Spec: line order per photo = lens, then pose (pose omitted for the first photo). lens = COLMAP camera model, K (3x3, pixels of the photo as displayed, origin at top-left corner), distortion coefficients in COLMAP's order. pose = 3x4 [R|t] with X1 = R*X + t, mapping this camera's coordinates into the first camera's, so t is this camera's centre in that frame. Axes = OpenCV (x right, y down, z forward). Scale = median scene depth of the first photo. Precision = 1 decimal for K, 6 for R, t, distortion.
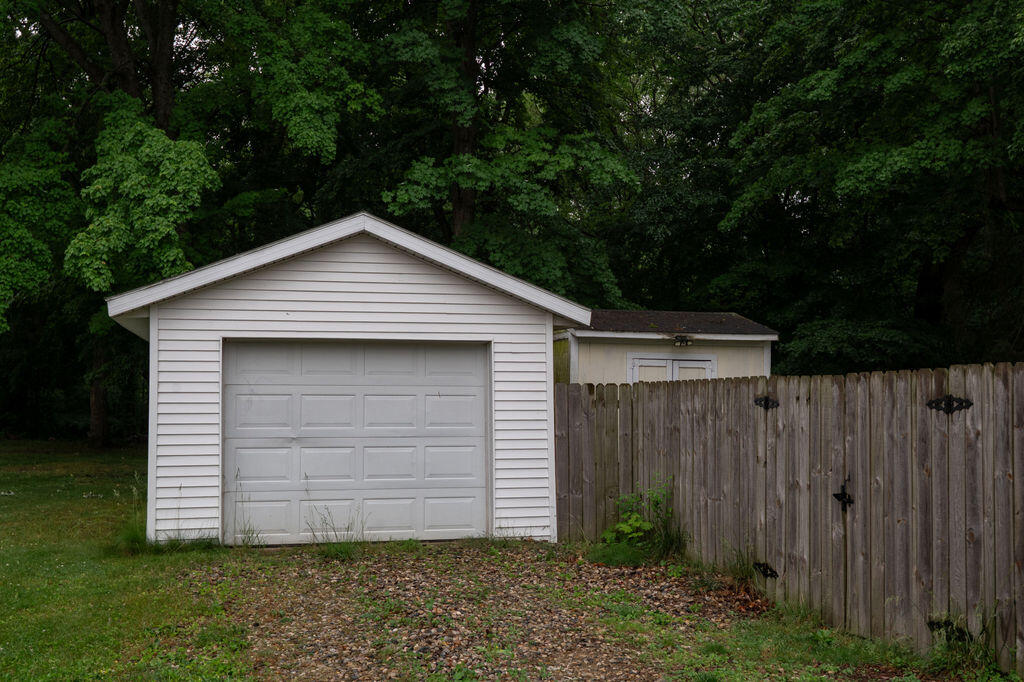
lens RADIAL K [[999.8, 0, 514.5], [0, 999.8, 339.5], [0, 0, 1]] dist [0.033685, 0.000000]
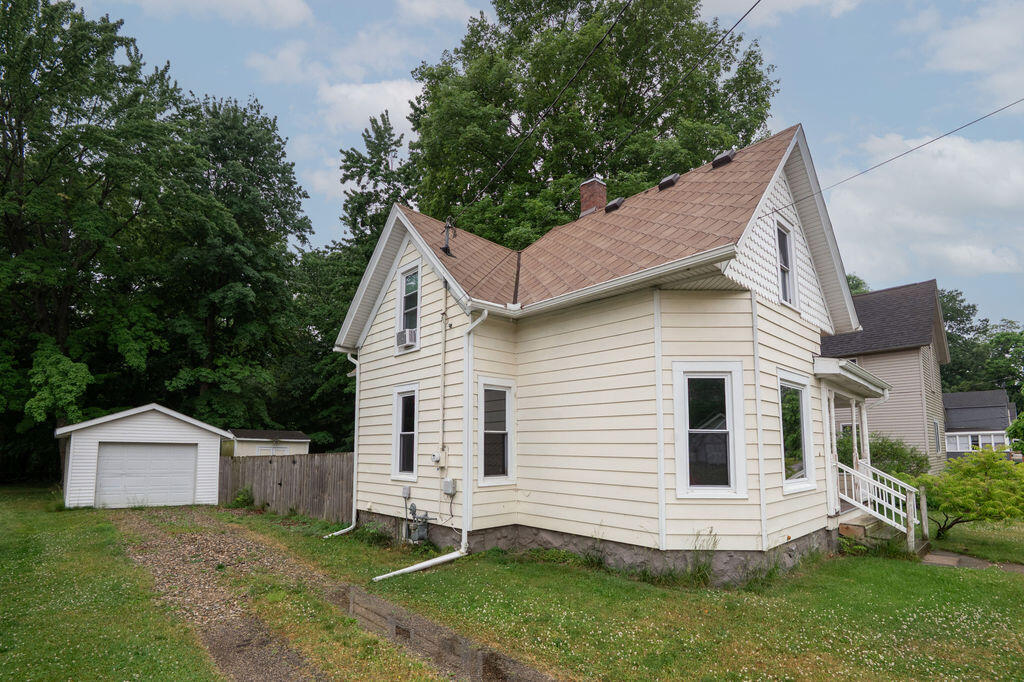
lens RADIAL K [[495.1, 0, 510.9], [0, 495.1, 393.8], [0, 0, 1]] dist [-0.023039, -0.006653]
pose [[0.887647, 0.054206, 0.457323, 0.114540], [-0.021188, 0.996804, -0.077025, -0.046265], [-0.460036, 0.058682, 0.885959, -0.714997]]
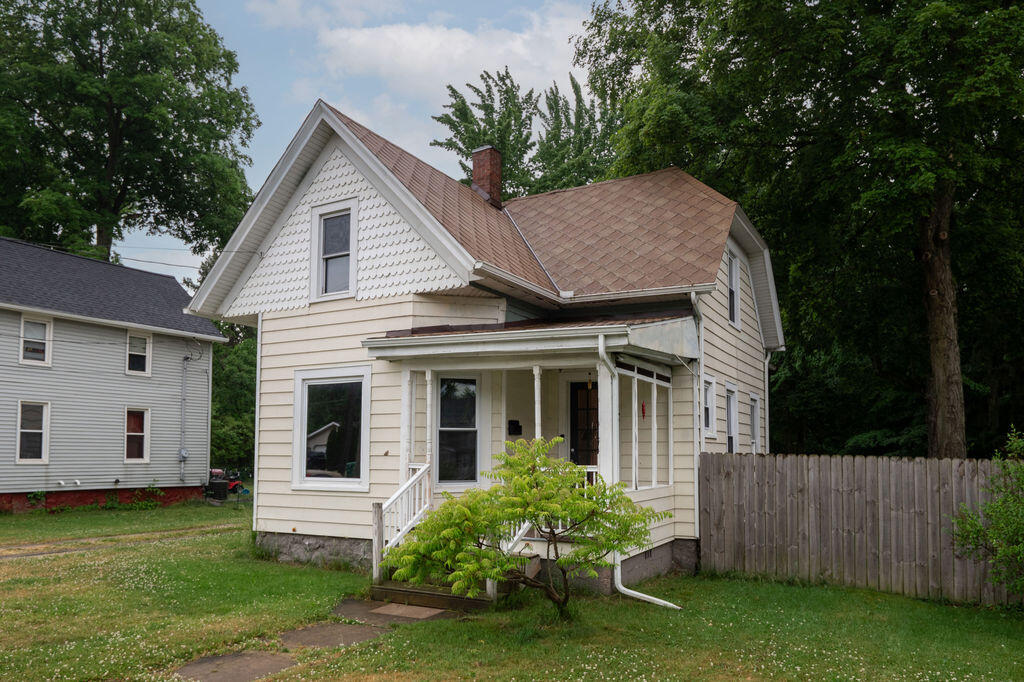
lens RADIAL K [[724.0, 0, 529.4], [0, 724.0, 400.9], [0, 0, 1]] dist [-0.011909, 0.003722]
pose [[0.729316, -0.046764, -0.682577, 1.490883], [0.023264, 0.998779, -0.043571, -0.044408], [0.683782, 0.015898, 0.729513, -0.808241]]
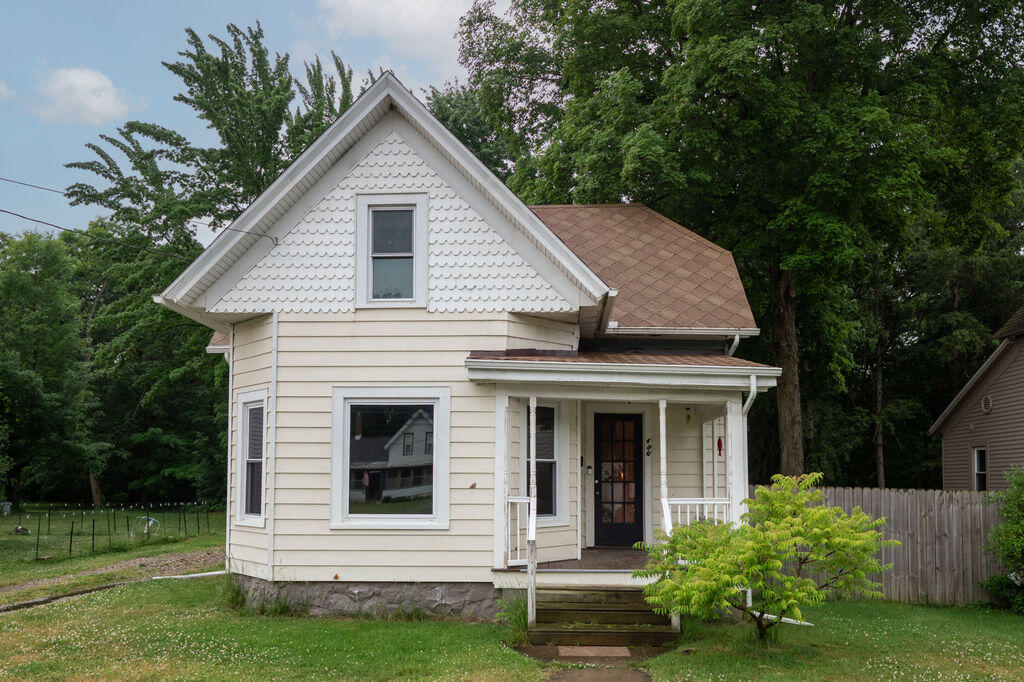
lens RADIAL K [[796.8, 0, 539.3], [0, 796.8, 431.7], [0, 0, 1]] dist [-0.008569, -0.007123]
pose [[0.958974, -0.013531, -0.283170, 1.101153], [0.006383, 0.999638, -0.026147, -0.058517], [0.283421, 0.023267, 0.958713, -1.086926]]
